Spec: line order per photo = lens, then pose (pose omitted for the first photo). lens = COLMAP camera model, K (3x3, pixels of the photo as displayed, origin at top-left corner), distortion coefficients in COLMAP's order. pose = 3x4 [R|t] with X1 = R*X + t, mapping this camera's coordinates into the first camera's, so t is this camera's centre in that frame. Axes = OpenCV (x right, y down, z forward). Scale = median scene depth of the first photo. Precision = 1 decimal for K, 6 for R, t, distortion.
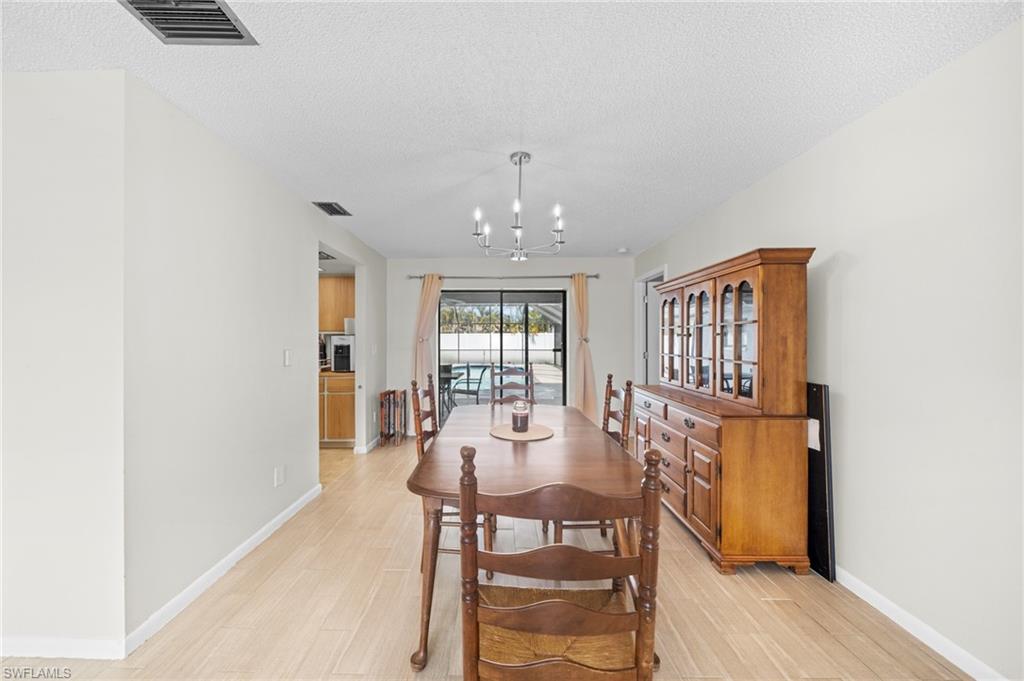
lens RADIAL K [[357.5, 0, 500.0], [0, 357.5, 338.2], [0, 0, 1]] dist [0.000034, -0.000049]
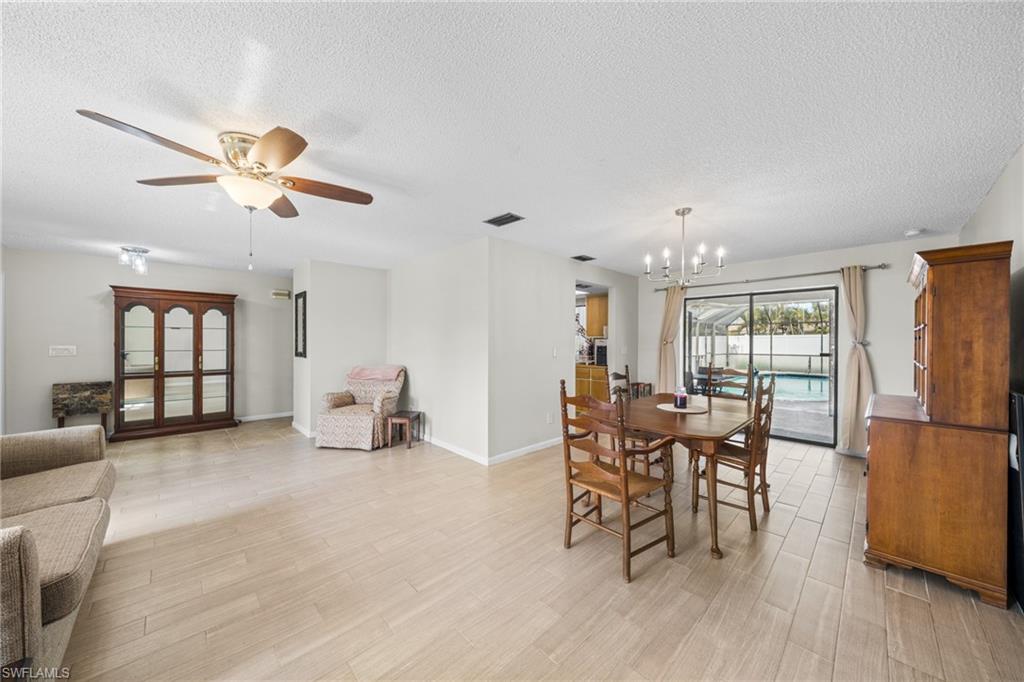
lens RADIAL K [[357.5, 0, 500.0], [0, 357.5, 338.7], [0, 0, 1]] dist [0.000034, -0.000049]
pose [[0.688346, -0.002507, -0.725378, 0.631360], [-0.000862, 0.999990, -0.004273, -0.004698], [0.725382, 0.003566, 0.688337, -0.509600]]
